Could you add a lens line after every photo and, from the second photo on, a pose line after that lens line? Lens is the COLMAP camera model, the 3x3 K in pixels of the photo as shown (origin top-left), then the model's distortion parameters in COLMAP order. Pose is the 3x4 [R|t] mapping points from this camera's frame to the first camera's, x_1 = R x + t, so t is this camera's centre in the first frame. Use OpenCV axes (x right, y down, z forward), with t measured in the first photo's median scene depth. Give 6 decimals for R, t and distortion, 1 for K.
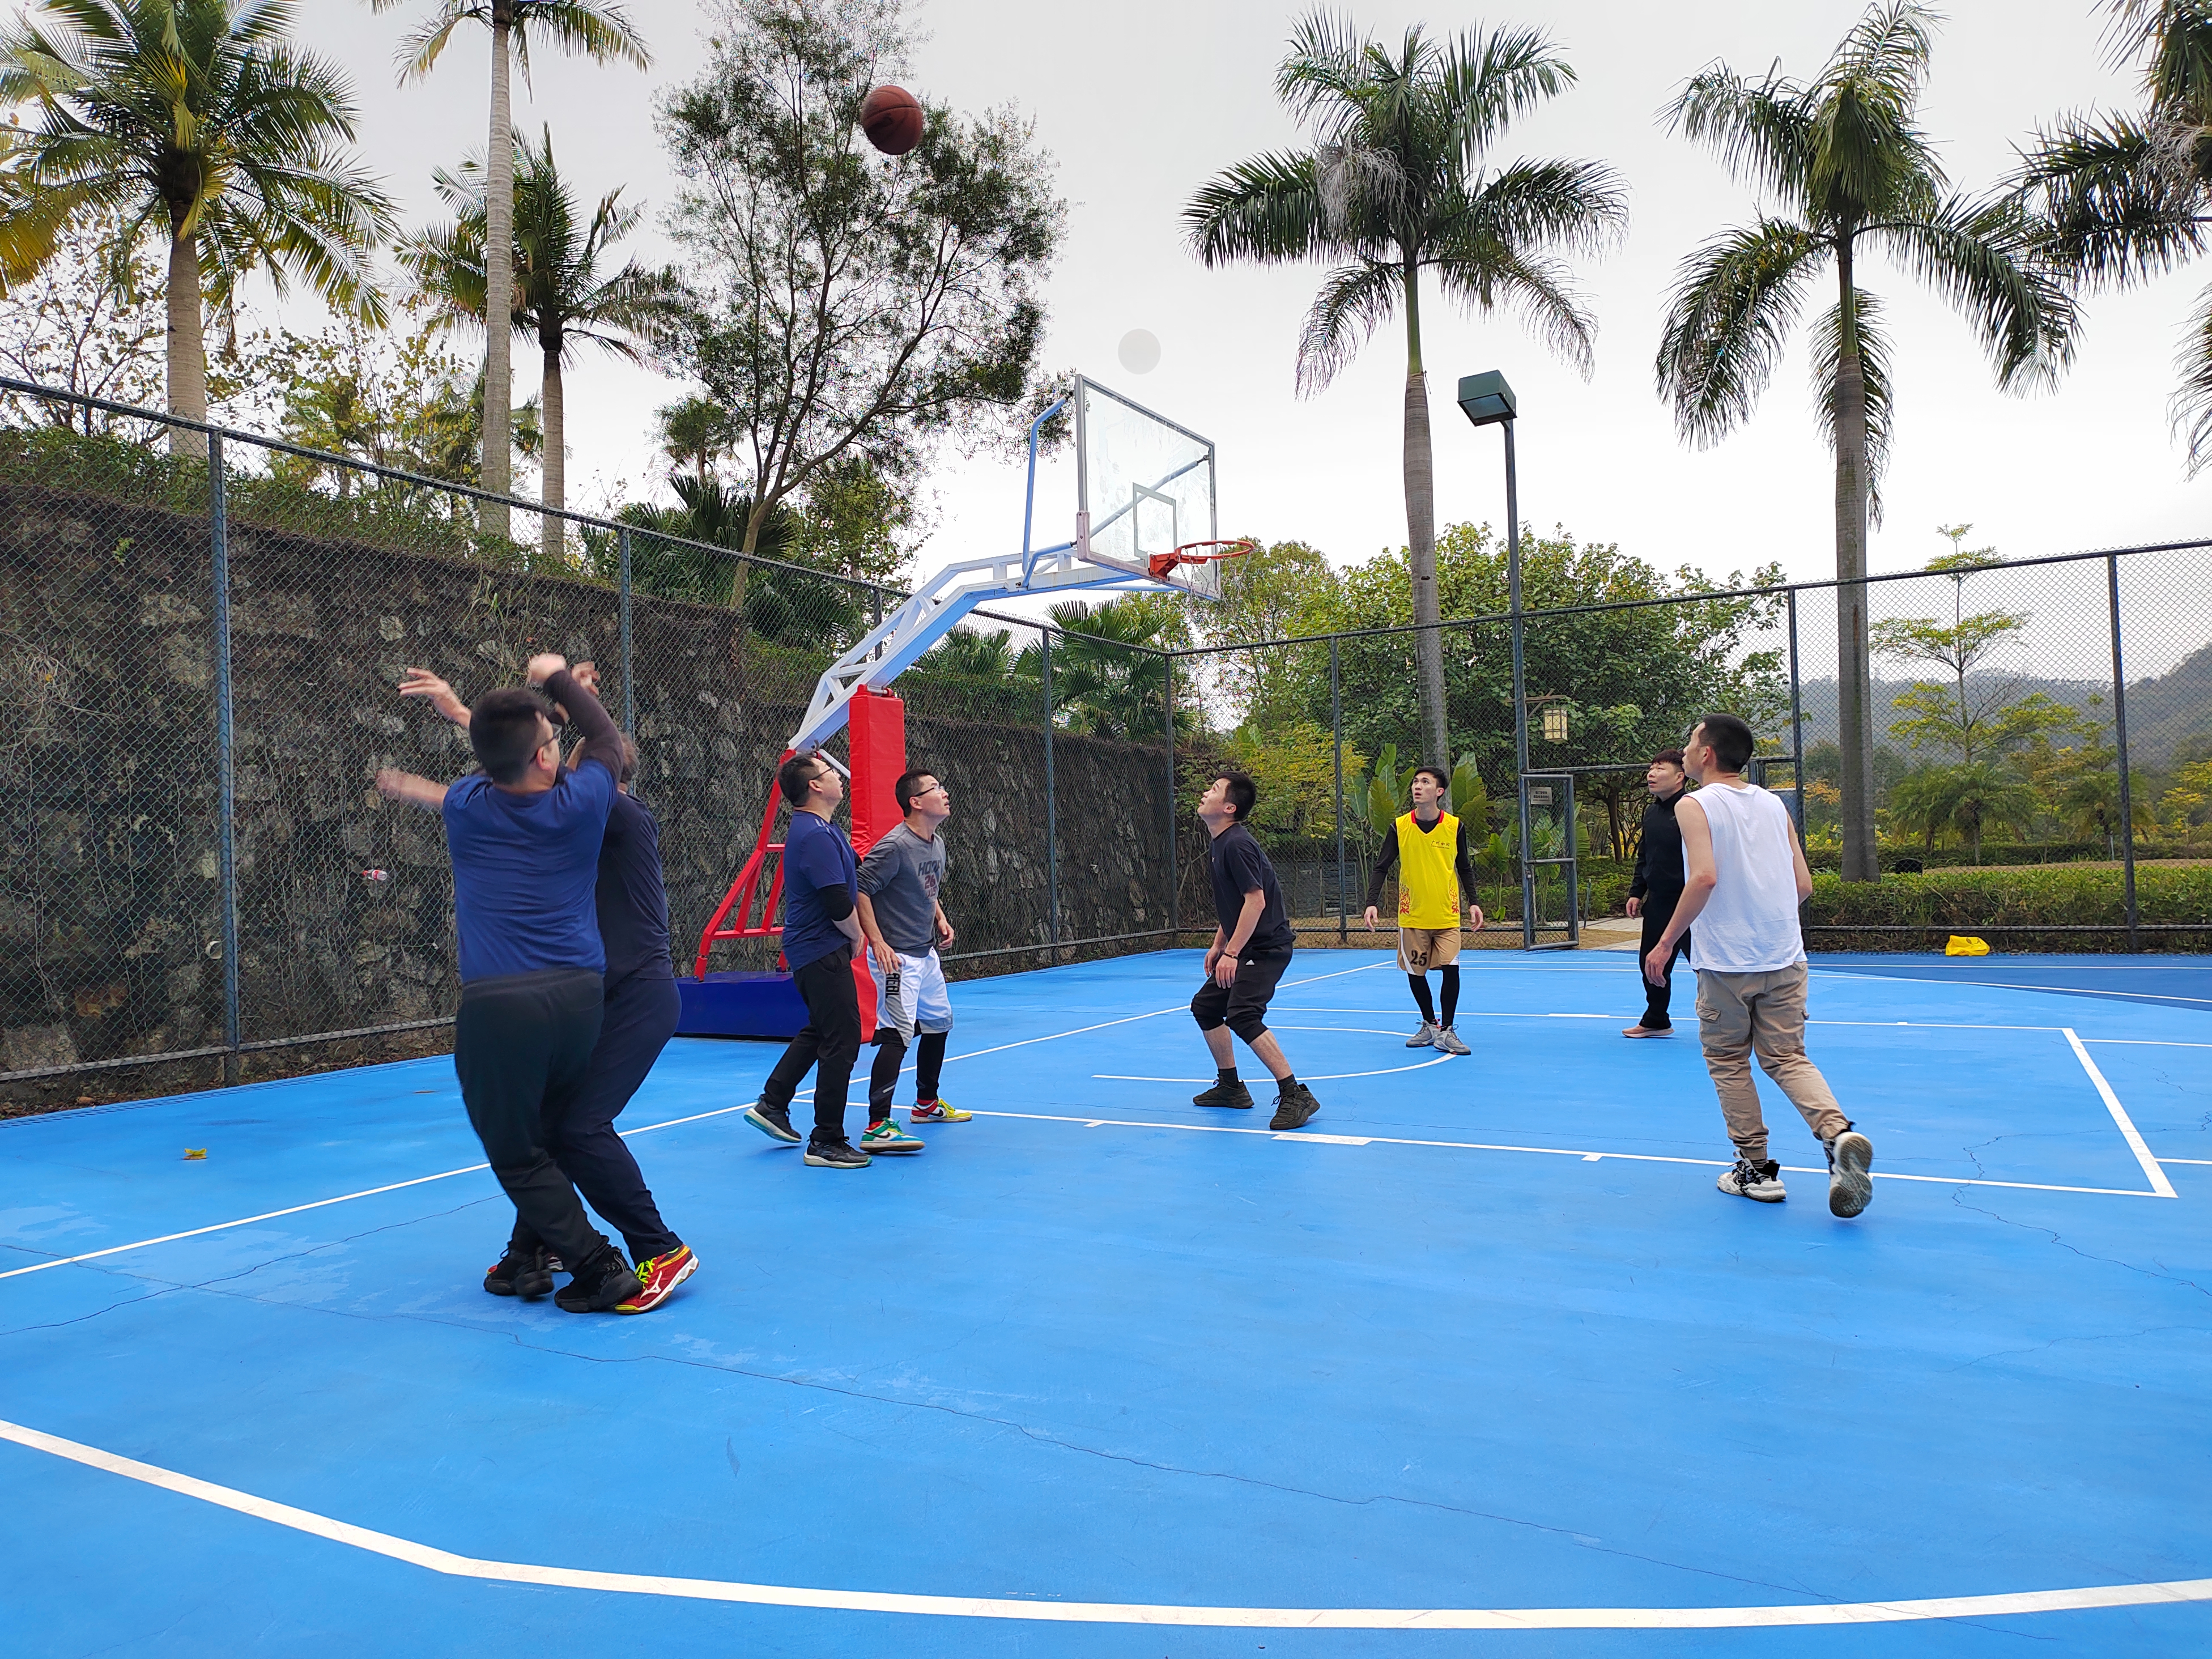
lens RADIAL K [[1493.9, 0, 1101.9], [0, 1493.9, 824.2], [0, 0, 1]] dist [0.043626, -0.022359]
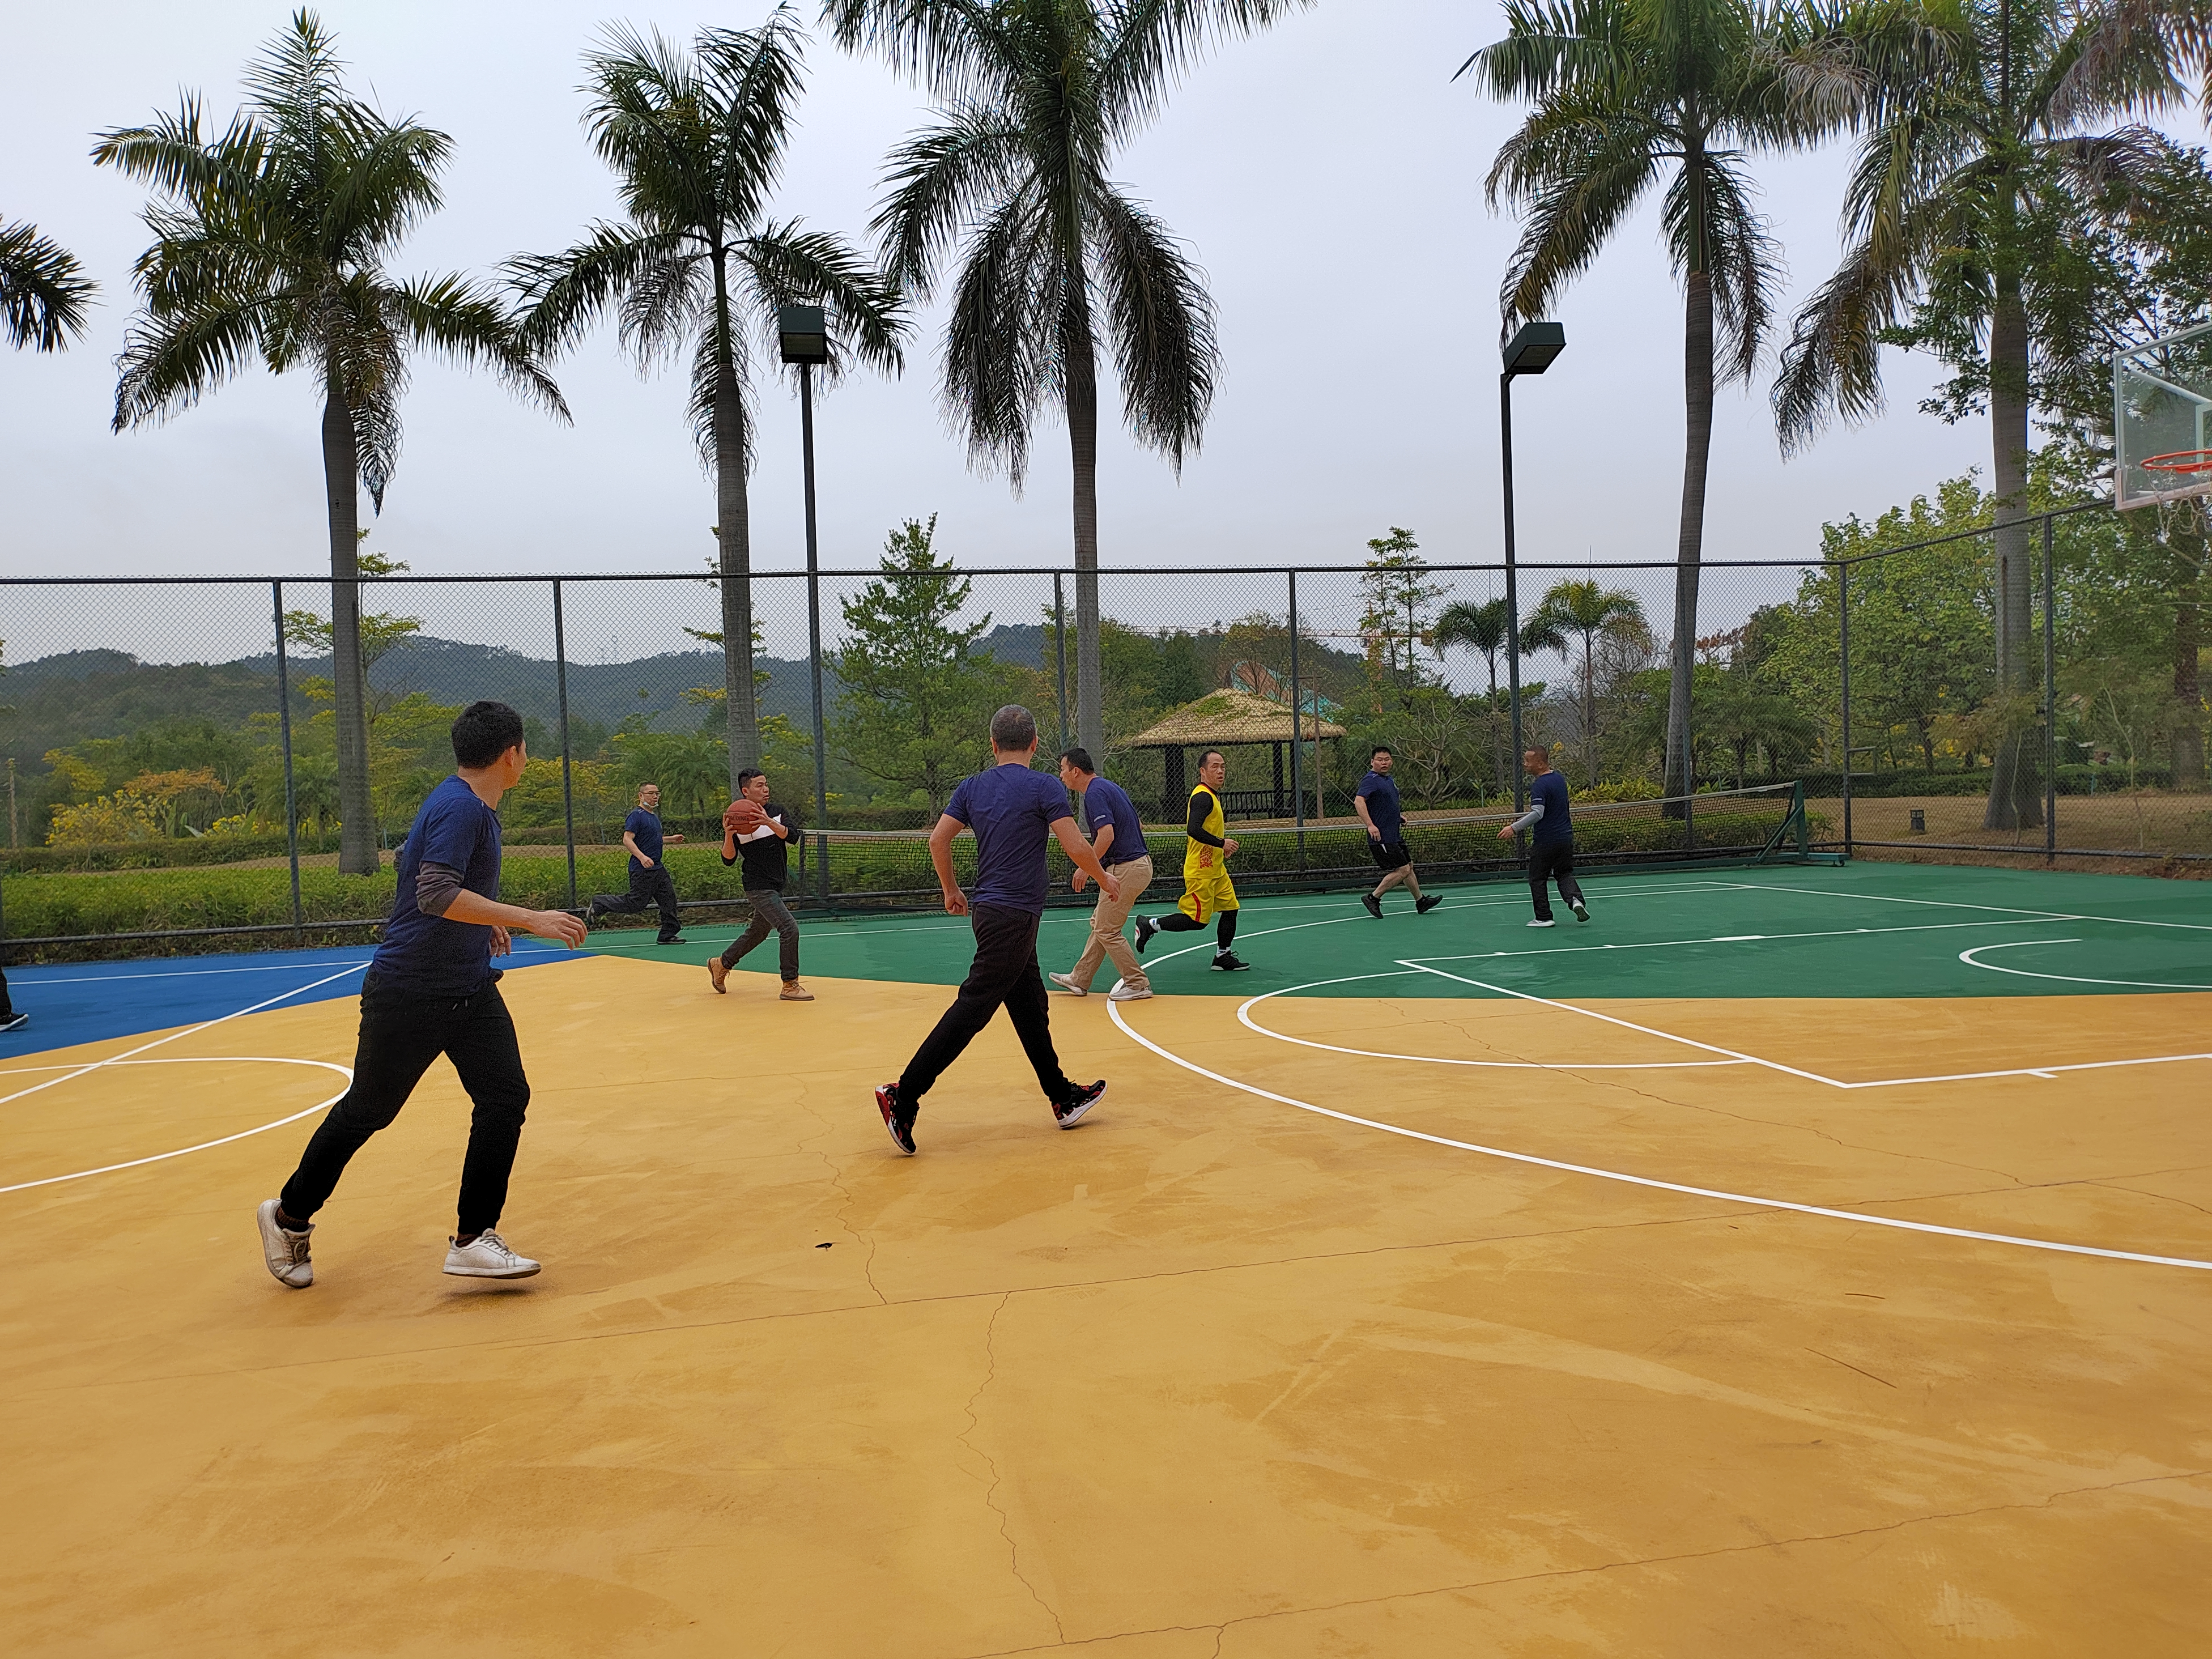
lens RADIAL K [[1493.9, 0, 1104.5], [0, 1493.9, 845.7], [0, 0, 1]] dist [0.043626, -0.022359]
pose [[0.764870, -0.029196, 0.643522, 0.598076], [0.003526, 0.999147, 0.041140, -0.036285], [-0.644175, -0.029198, 0.764321, -0.317889]]
